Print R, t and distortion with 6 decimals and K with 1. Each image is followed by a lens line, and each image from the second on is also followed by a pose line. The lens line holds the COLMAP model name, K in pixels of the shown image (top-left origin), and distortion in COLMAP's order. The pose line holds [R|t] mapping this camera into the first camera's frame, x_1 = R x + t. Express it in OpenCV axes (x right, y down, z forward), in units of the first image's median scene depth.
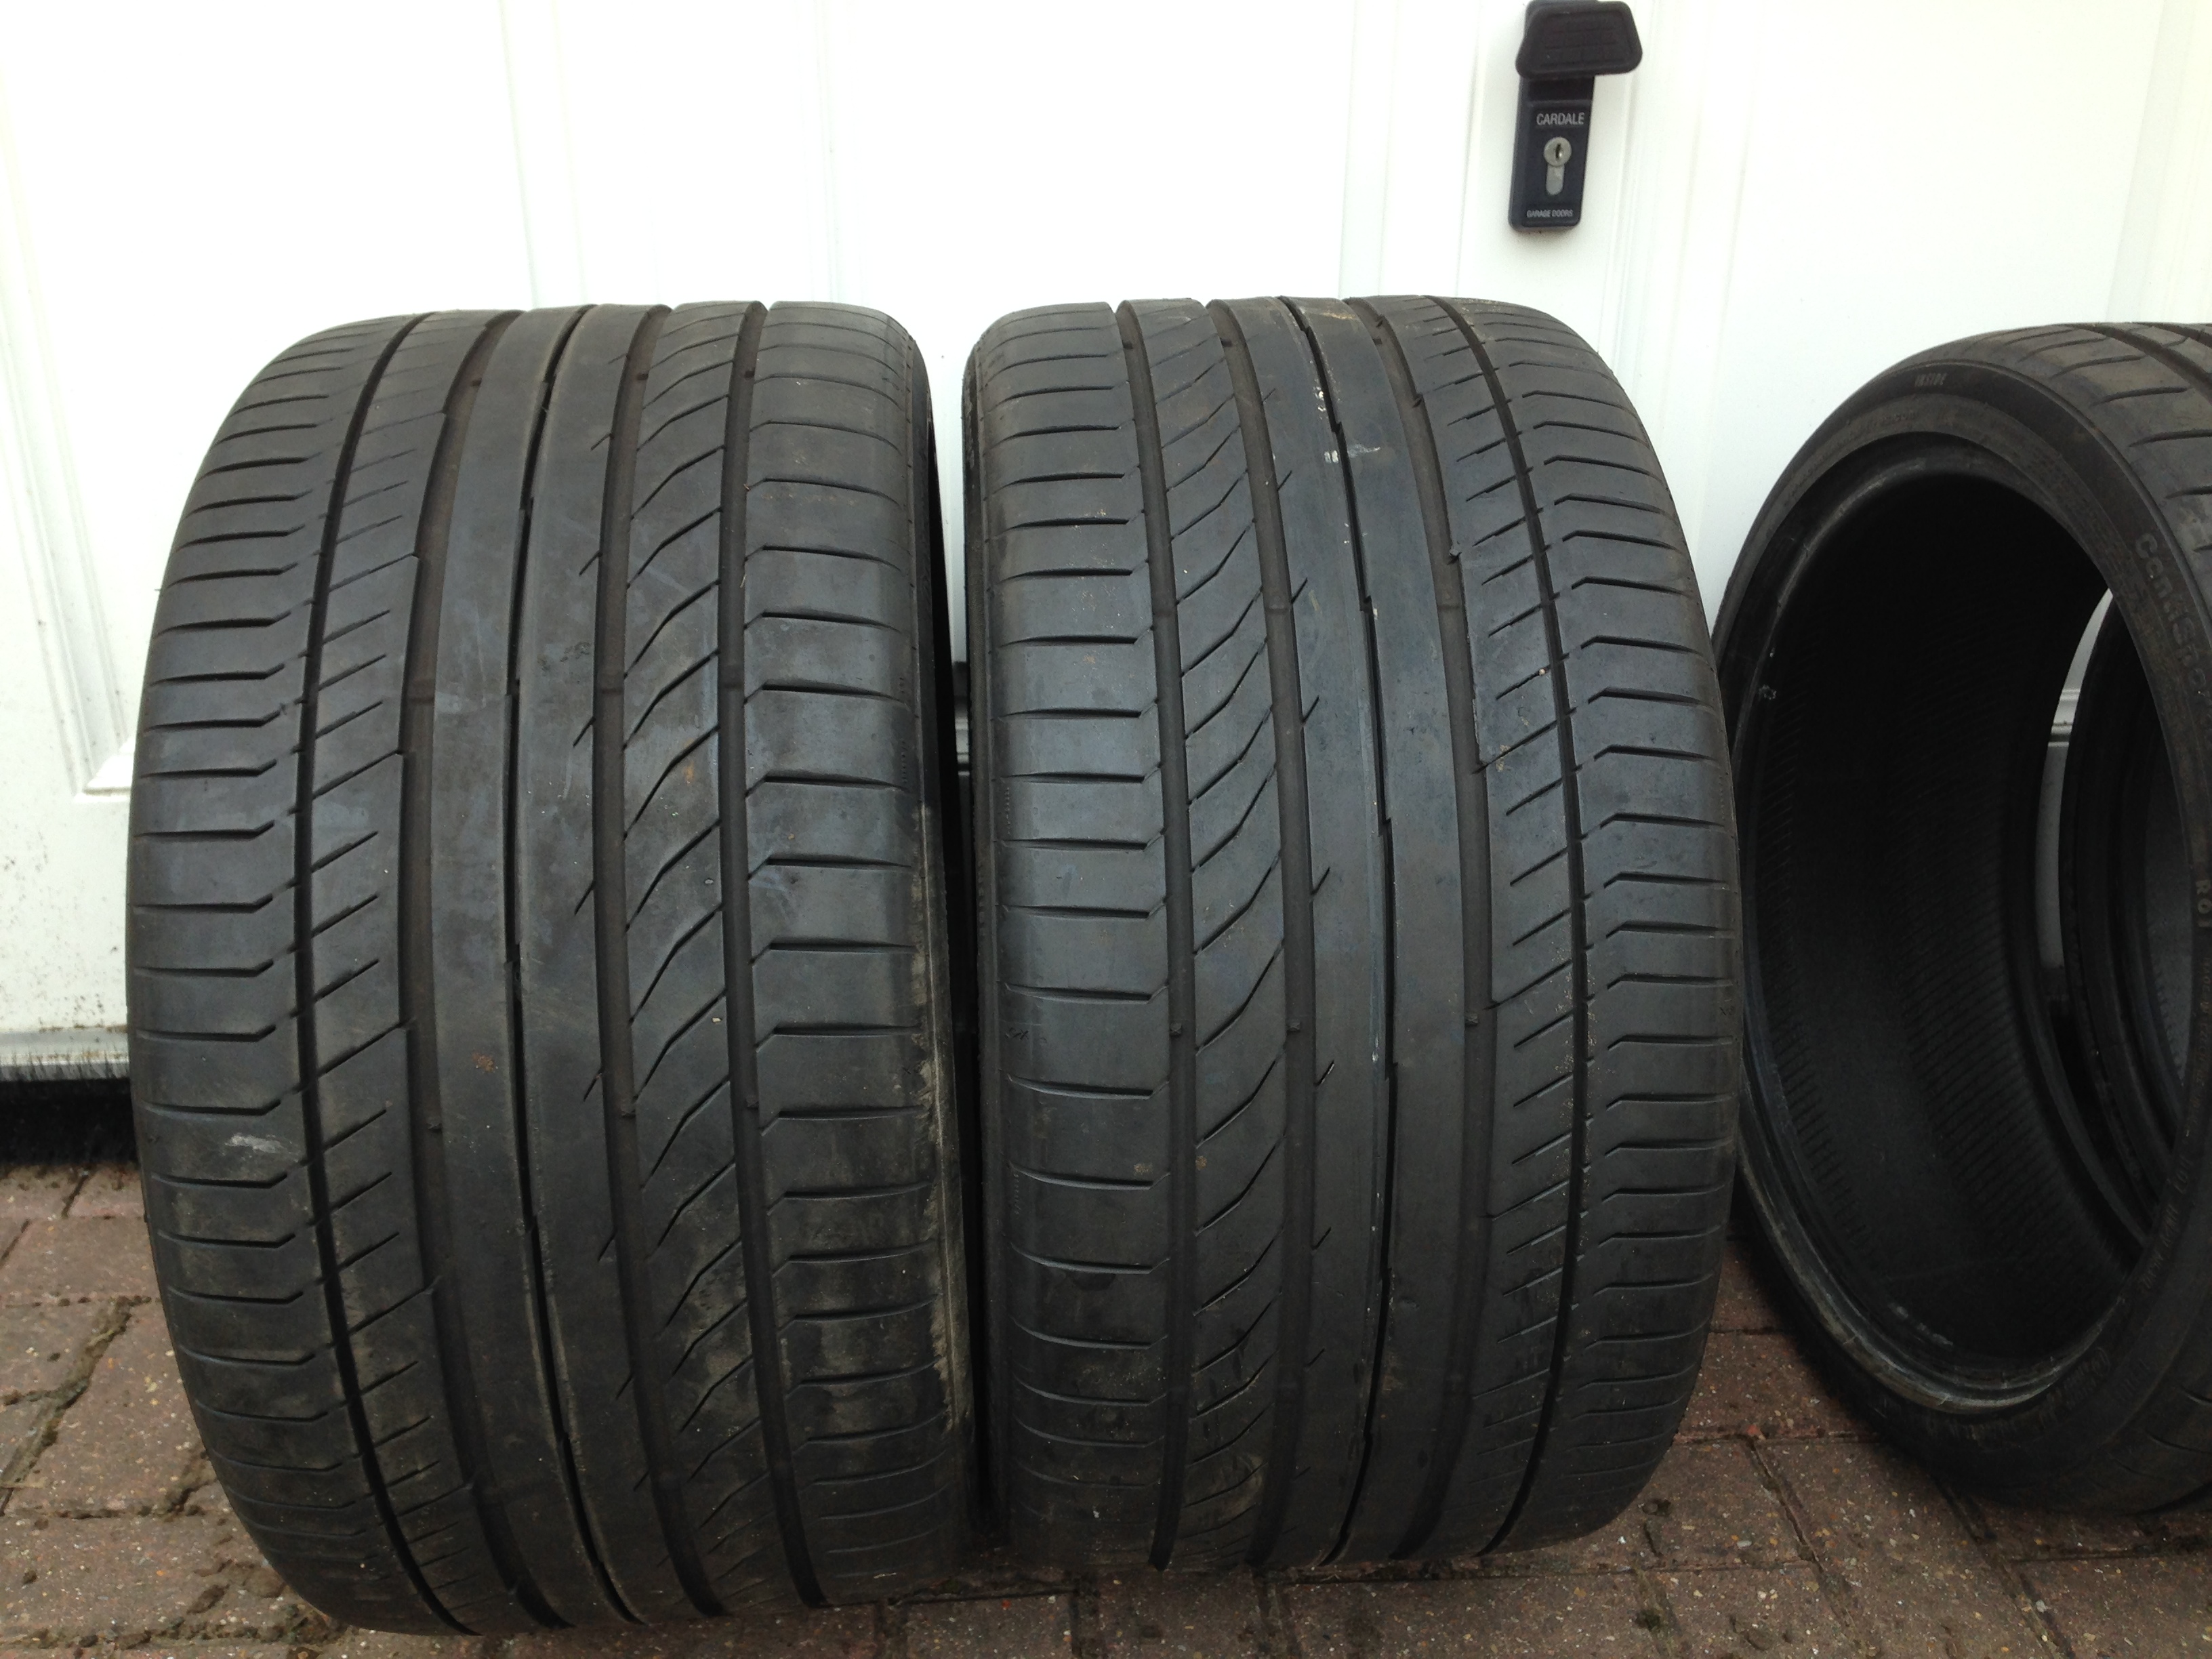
lens RADIAL K [[2147.6, 0, 1106.6], [0, 2147.6, 827.6], [0, 0, 1]] dist [0.083518, 0.000000]
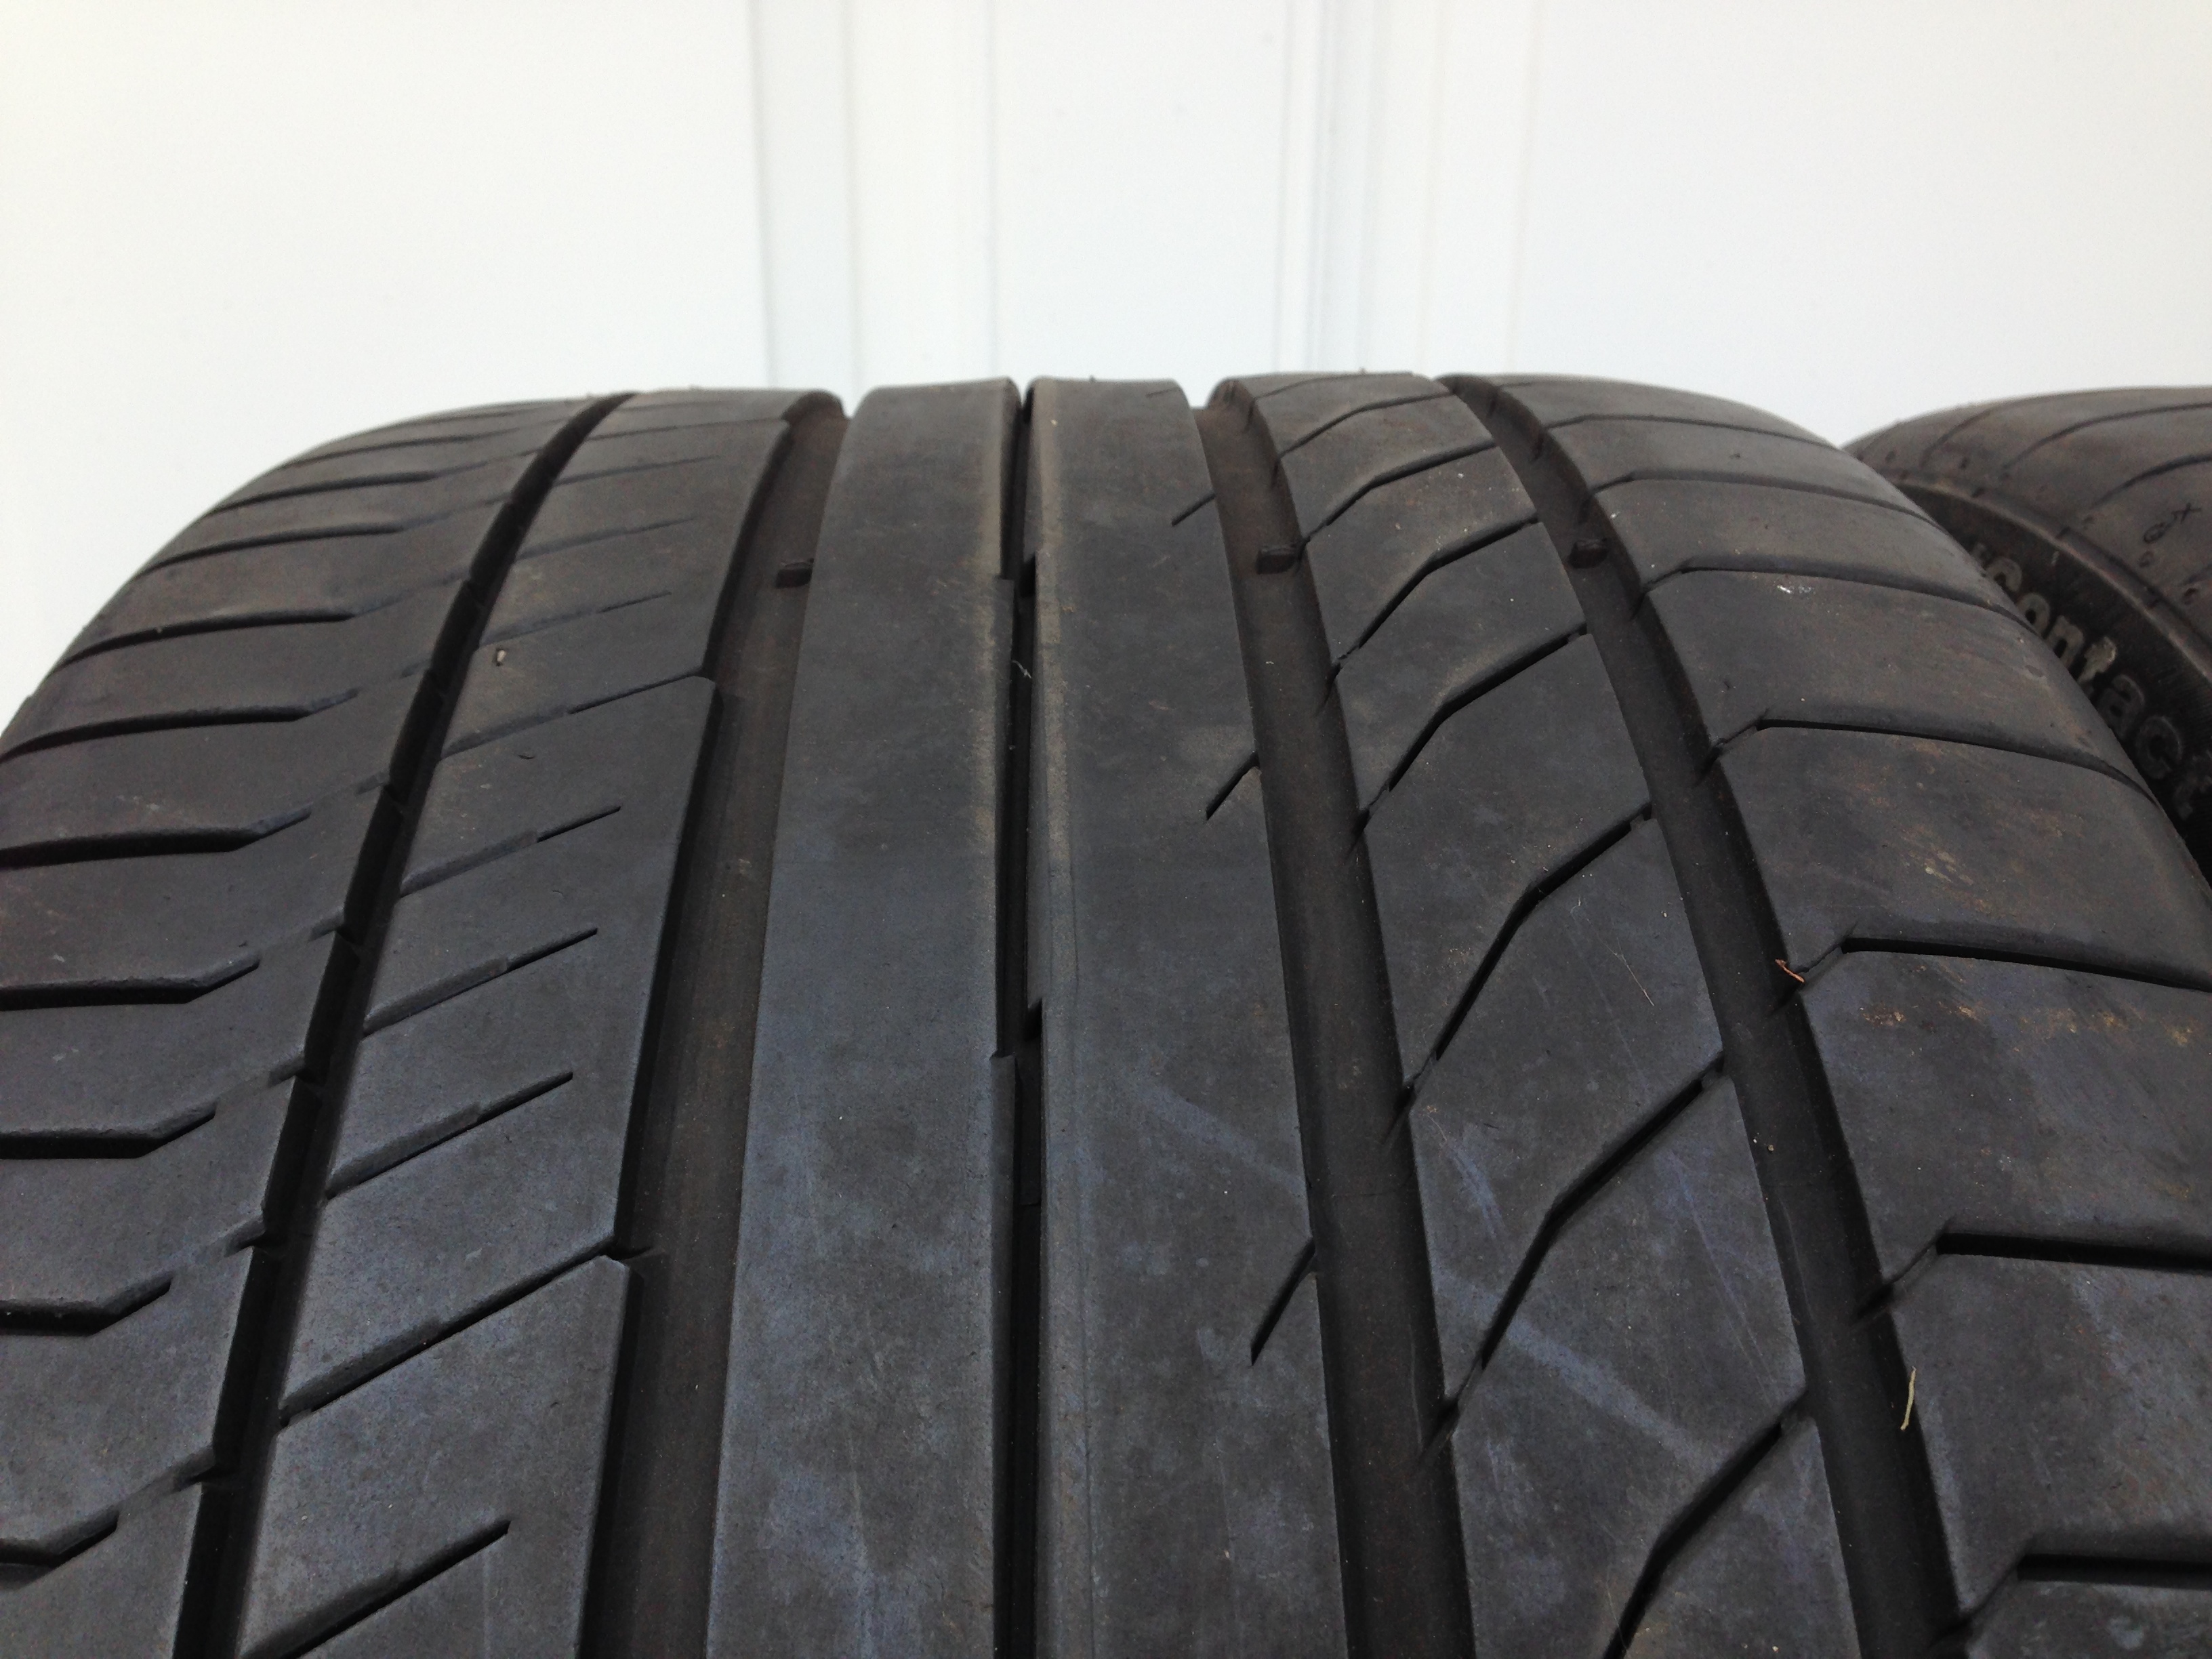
lens RADIAL K [[2147.6, 0, 1104.1], [0, 2147.6, 827.7], [0, 0, 1]] dist [0.083518, 0.000000]
pose [[0.999068, 0.021105, -0.037644, -0.246044], [-0.023447, 0.997743, -0.062916, -0.157741], [0.036232, 0.063740, 0.997309, 0.723400]]
